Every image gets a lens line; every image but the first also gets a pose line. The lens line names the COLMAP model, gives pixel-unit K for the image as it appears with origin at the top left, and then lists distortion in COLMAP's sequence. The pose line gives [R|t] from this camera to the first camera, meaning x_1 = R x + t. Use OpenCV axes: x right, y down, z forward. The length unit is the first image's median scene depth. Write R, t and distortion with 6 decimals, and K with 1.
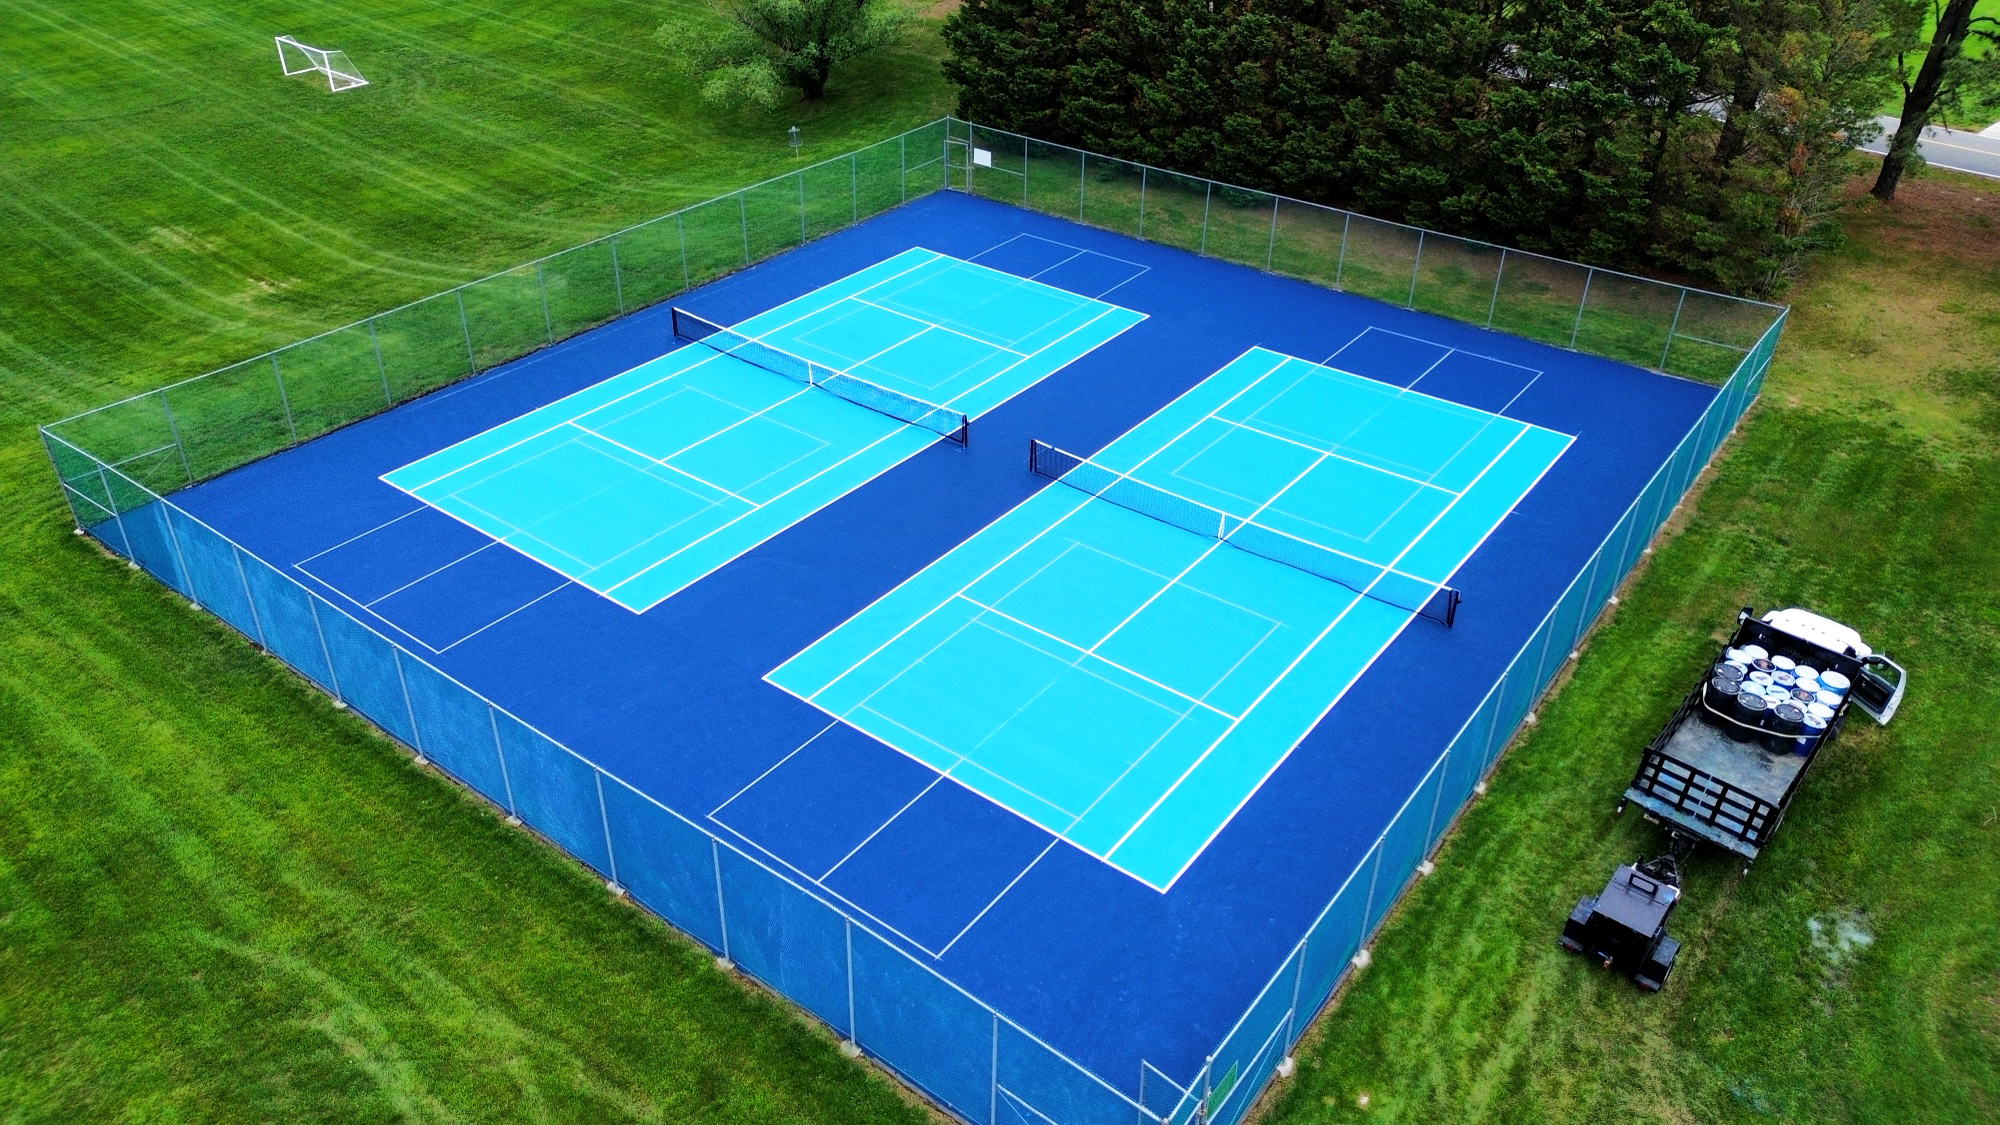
lens RADIAL K [[1418.9, 0, 1000.0], [0, 1418.9, 562.5], [0, 0, 1]] dist [0.070460, -0.070367]
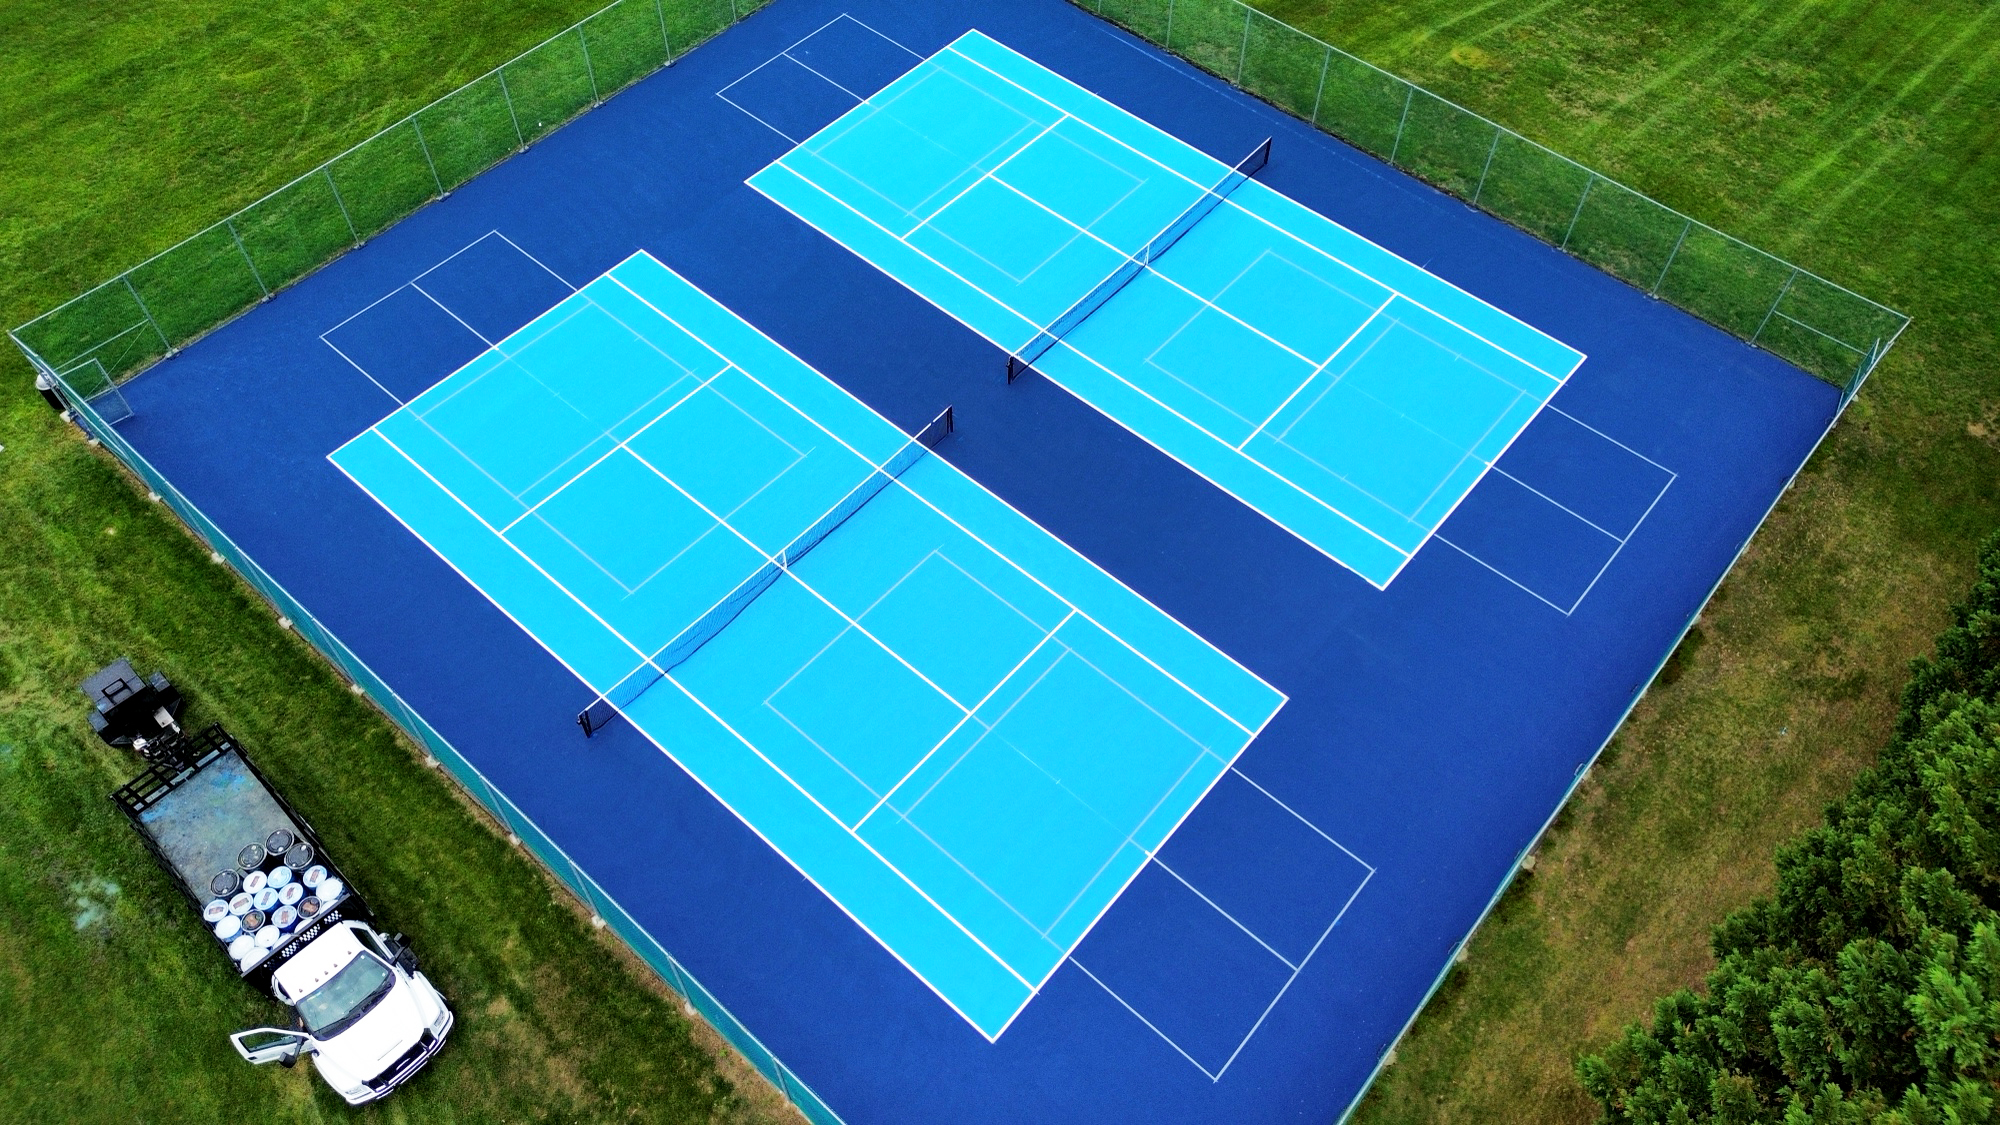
lens RADIAL K [[1376.5, 0, 991.7], [0, 1376.5, 589.2], [0, 0, 1]] dist [0.054285, -0.034604]
pose [[-0.066512, 0.815213, -0.575329, 0.480457], [-0.555937, 0.448535, 0.699822, -0.511488], [0.828559, 0.366393, 0.423374, 0.507890]]
